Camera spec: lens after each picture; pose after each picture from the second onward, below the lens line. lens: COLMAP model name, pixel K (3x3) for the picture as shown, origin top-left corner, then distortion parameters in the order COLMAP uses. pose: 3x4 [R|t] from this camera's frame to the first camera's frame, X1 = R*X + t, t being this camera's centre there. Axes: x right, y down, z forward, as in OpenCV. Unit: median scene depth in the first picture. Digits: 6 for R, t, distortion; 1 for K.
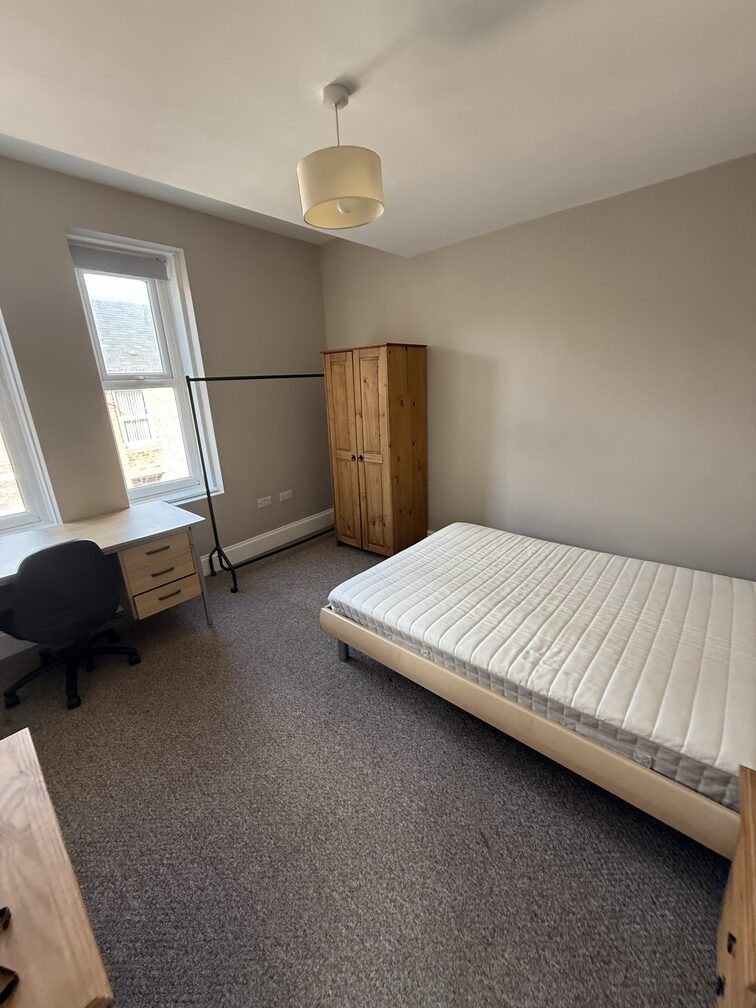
lens RADIAL K [[402.7, 0, 379.9], [0, 402.7, 505.8], [0, 0, 1]] dist [-0.001811, 0.000358]
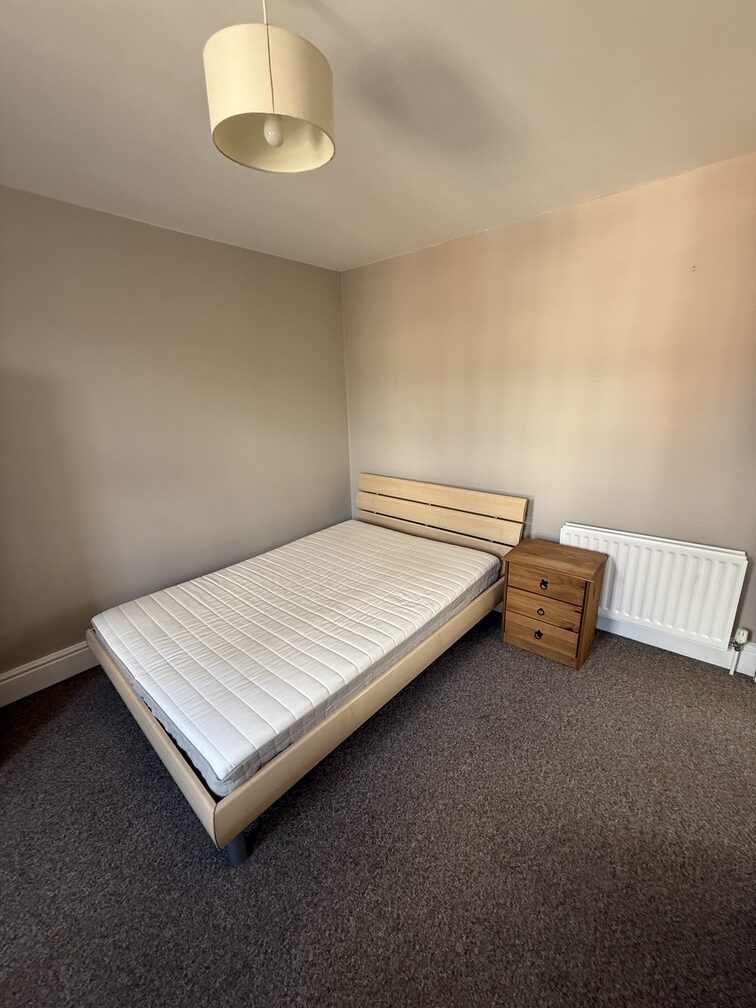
lens RADIAL K [[402.7, 0, 378.7], [0, 402.7, 501.3], [0, 0, 1]] dist [-0.001811, 0.000358]
pose [[-0.007614, -0.217649, 0.975997, -0.682096], [0.324498, 0.922668, 0.208289, -0.196643], [-0.945856, 0.318295, 0.063601, 0.743563]]
